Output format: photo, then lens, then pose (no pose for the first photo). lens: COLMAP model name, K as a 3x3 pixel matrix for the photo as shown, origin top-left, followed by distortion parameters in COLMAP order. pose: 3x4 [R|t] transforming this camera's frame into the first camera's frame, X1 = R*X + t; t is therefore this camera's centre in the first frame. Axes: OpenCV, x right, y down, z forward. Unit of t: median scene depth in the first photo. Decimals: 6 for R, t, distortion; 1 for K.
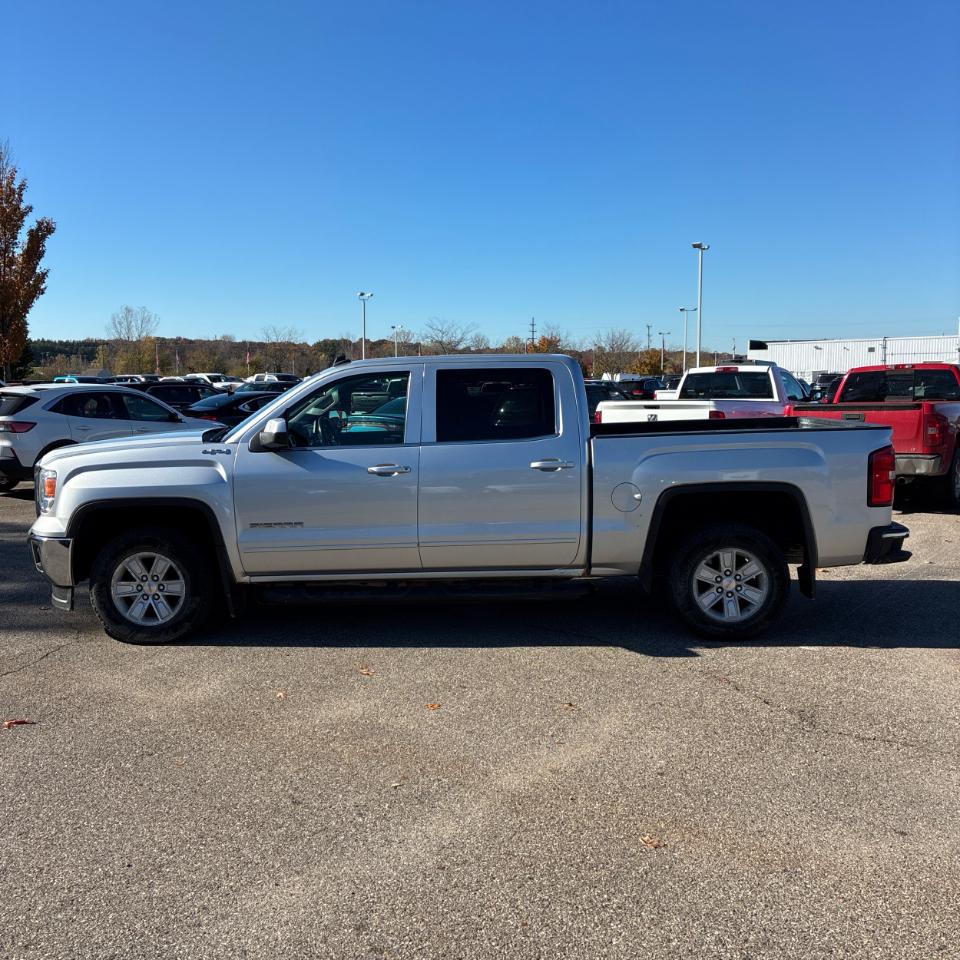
lens RADIAL K [[970.4, 0, 472.0], [0, 970.4, 477.6], [0, 0, 1]] dist [0.026666, -0.011708]
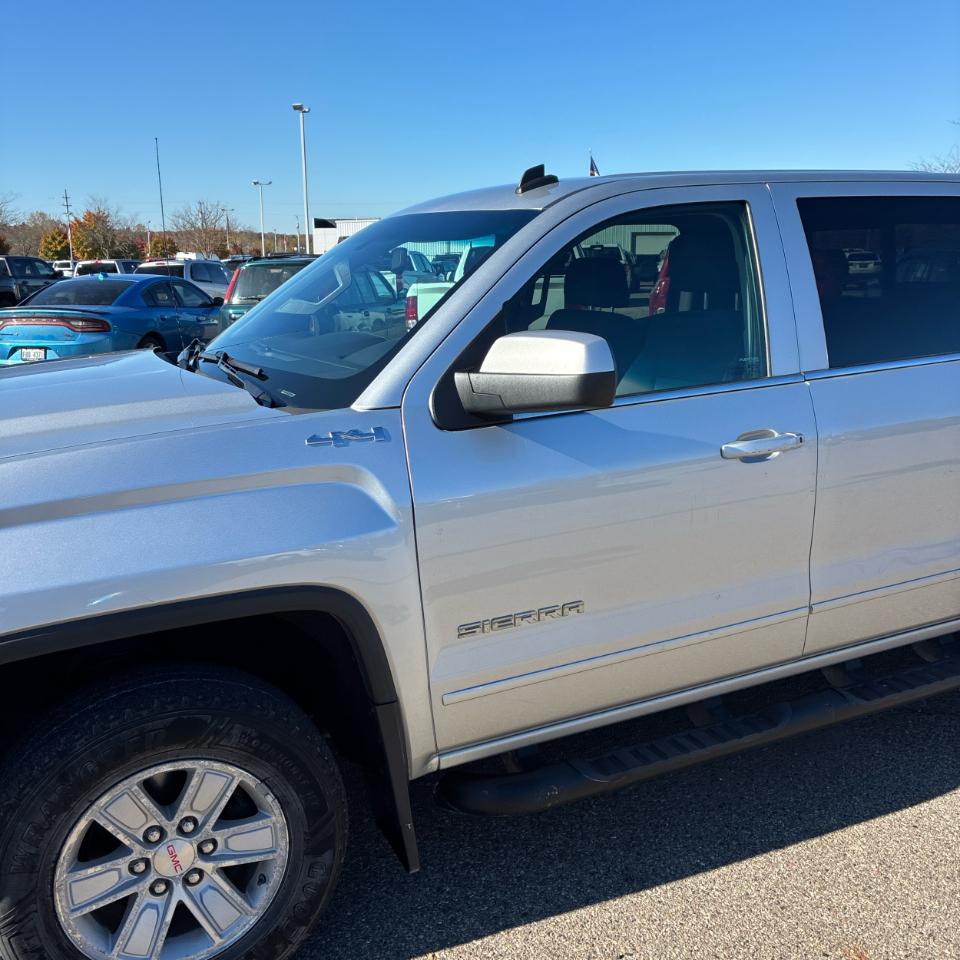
lens RADIAL K [[972.1, 0, 475.0], [0, 972.1, 478.7], [0, 0, 1]] dist [0.027833, -0.010109]
pose [[0.899249, -0.107041, 0.424138, -0.367419], [0.055543, 0.989691, 0.132009, -0.054241], [-0.433896, -0.095151, 0.895924, 0.669011]]
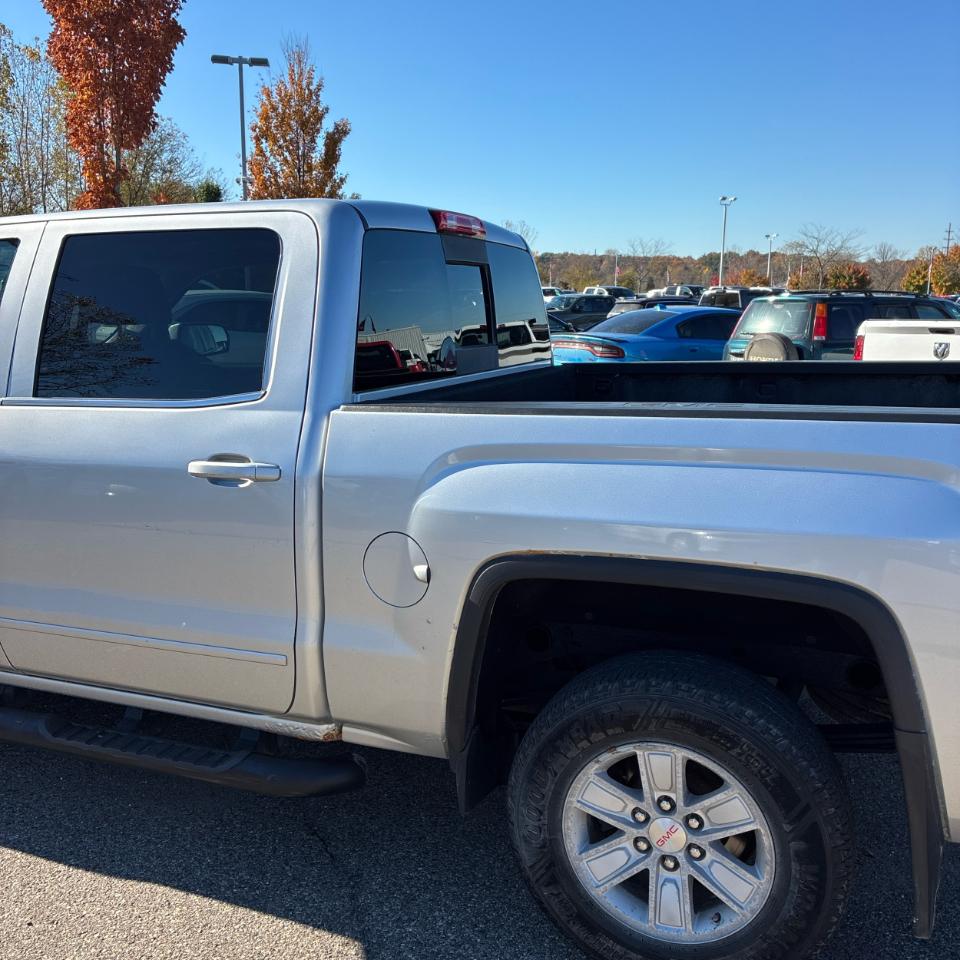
lens RADIAL K [[975.5, 0, 474.7], [0, 975.5, 483.6], [0, 0, 1]] dist [0.017377, -0.005204]
pose [[0.927311, 0.078542, -0.365959, 0.319230], [-0.045327, 0.994104, 0.098498, -0.050970], [0.371537, -0.074750, 0.925404, 0.649968]]
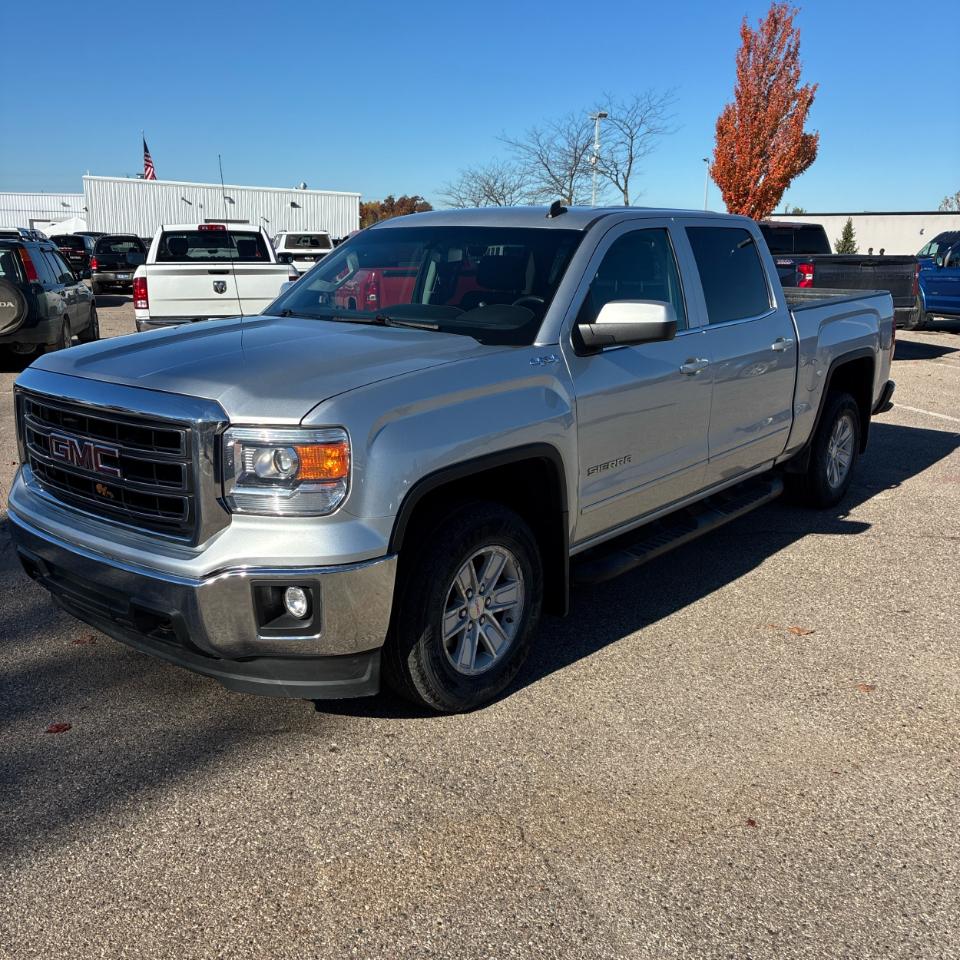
lens RADIAL K [[970.4, 0, 472.0], [0, 970.4, 477.6], [0, 0, 1]] dist [0.026666, -0.011708]
pose [[0.629562, -0.168402, 0.758480, -0.754228], [0.060689, 0.983904, 0.168079, -0.058120], [-0.774576, -0.059785, 0.629649, 0.649827]]
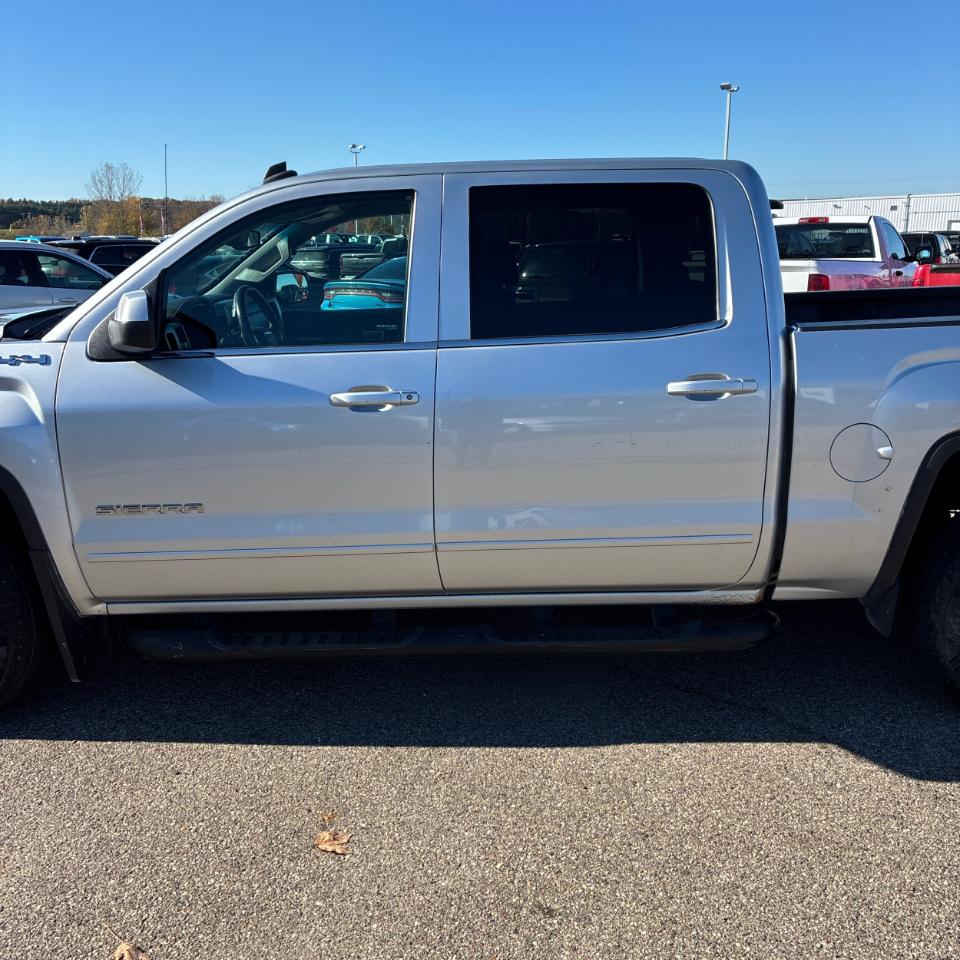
lens RADIAL K [[972.1, 0, 475.0], [0, 972.1, 478.7], [0, 0, 1]] dist [0.027833, -0.010109]
pose [[0.999988, -0.002692, 0.004118, -0.036393], [0.002104, 0.990603, 0.136754, -0.033762], [-0.004448, -0.136744, 0.990596, 0.500589]]
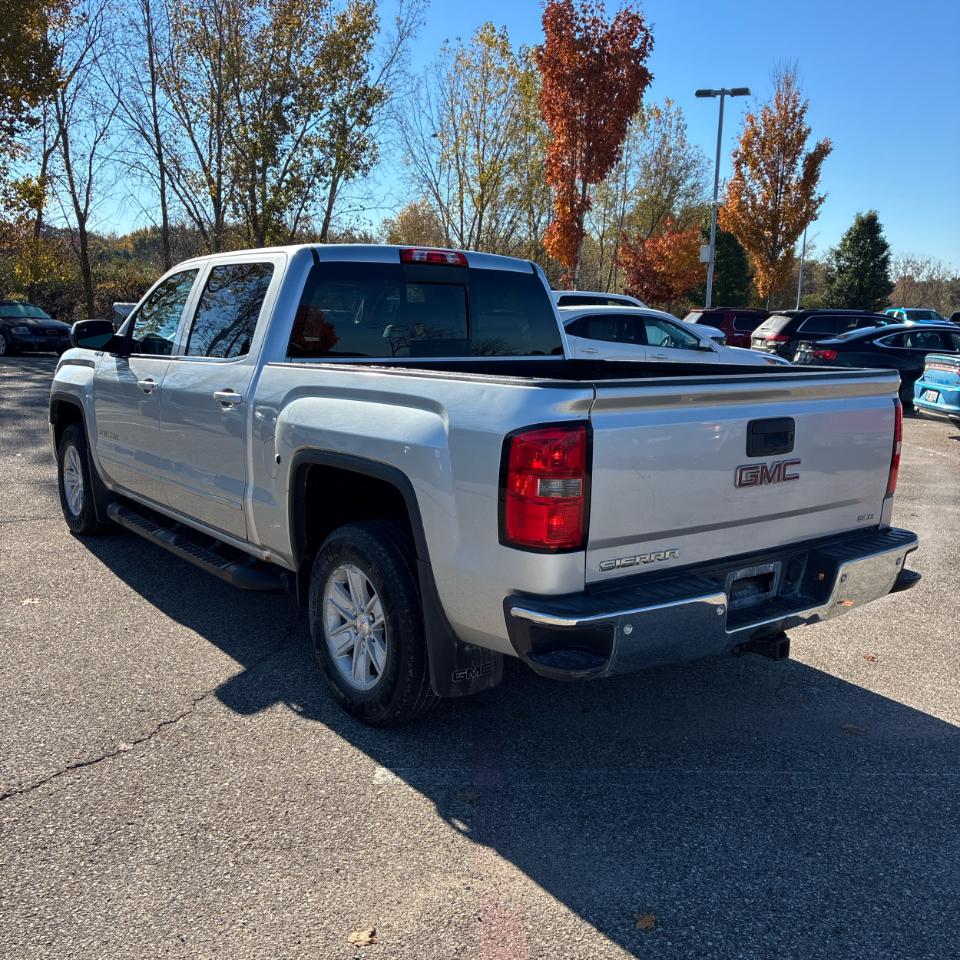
lens RADIAL K [[970.4, 0, 472.0], [0, 970.4, 477.6], [0, 0, 1]] dist [0.026666, -0.011708]
pose [[0.607691, 0.155397, -0.778822, 0.752484], [-0.104934, 0.987783, 0.115213, -0.055238], [0.787210, 0.011711, 0.616573, 0.684661]]
